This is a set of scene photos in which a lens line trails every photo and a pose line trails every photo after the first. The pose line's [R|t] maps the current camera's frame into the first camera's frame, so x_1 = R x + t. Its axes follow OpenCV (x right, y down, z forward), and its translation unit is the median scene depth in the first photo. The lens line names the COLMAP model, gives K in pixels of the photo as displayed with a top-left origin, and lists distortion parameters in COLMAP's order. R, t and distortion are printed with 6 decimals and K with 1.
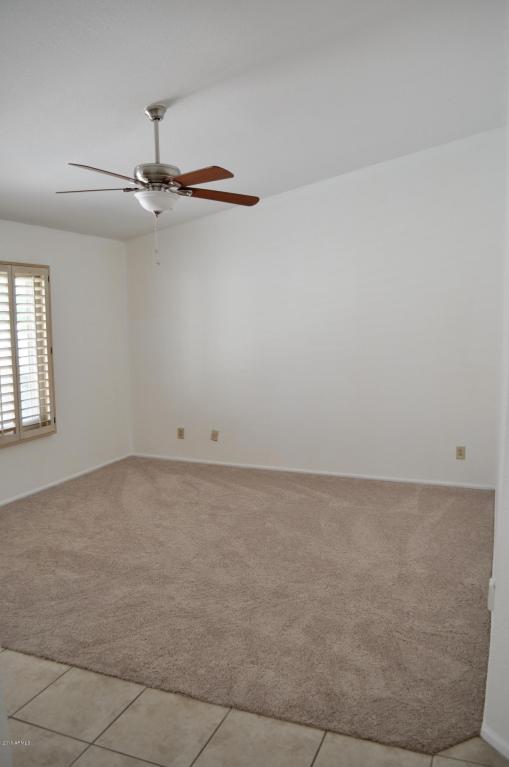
lens RADIAL K [[604.0, 0, 258.9], [0, 604.0, 387.2], [0, 0, 1]] dist [-0.074085, 0.000757]
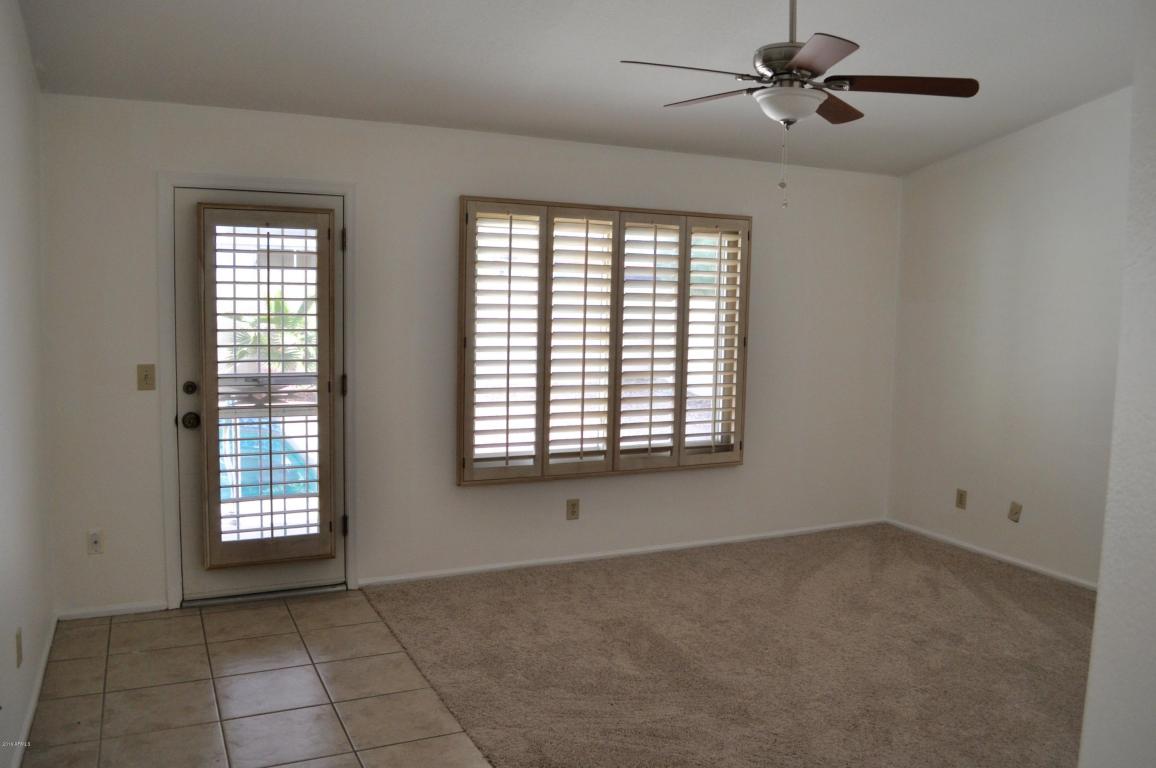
lens RADIAL K [[910.3, 0, 579.5], [0, 910.3, 379.0], [0, 0, 1]] dist [-0.074085, 0.000757]
pose [[0.738208, 0.084465, -0.669265, 0.224313], [-0.105244, 0.994402, 0.009414, -0.010779], [0.666313, 0.063487, 0.742965, 0.131920]]
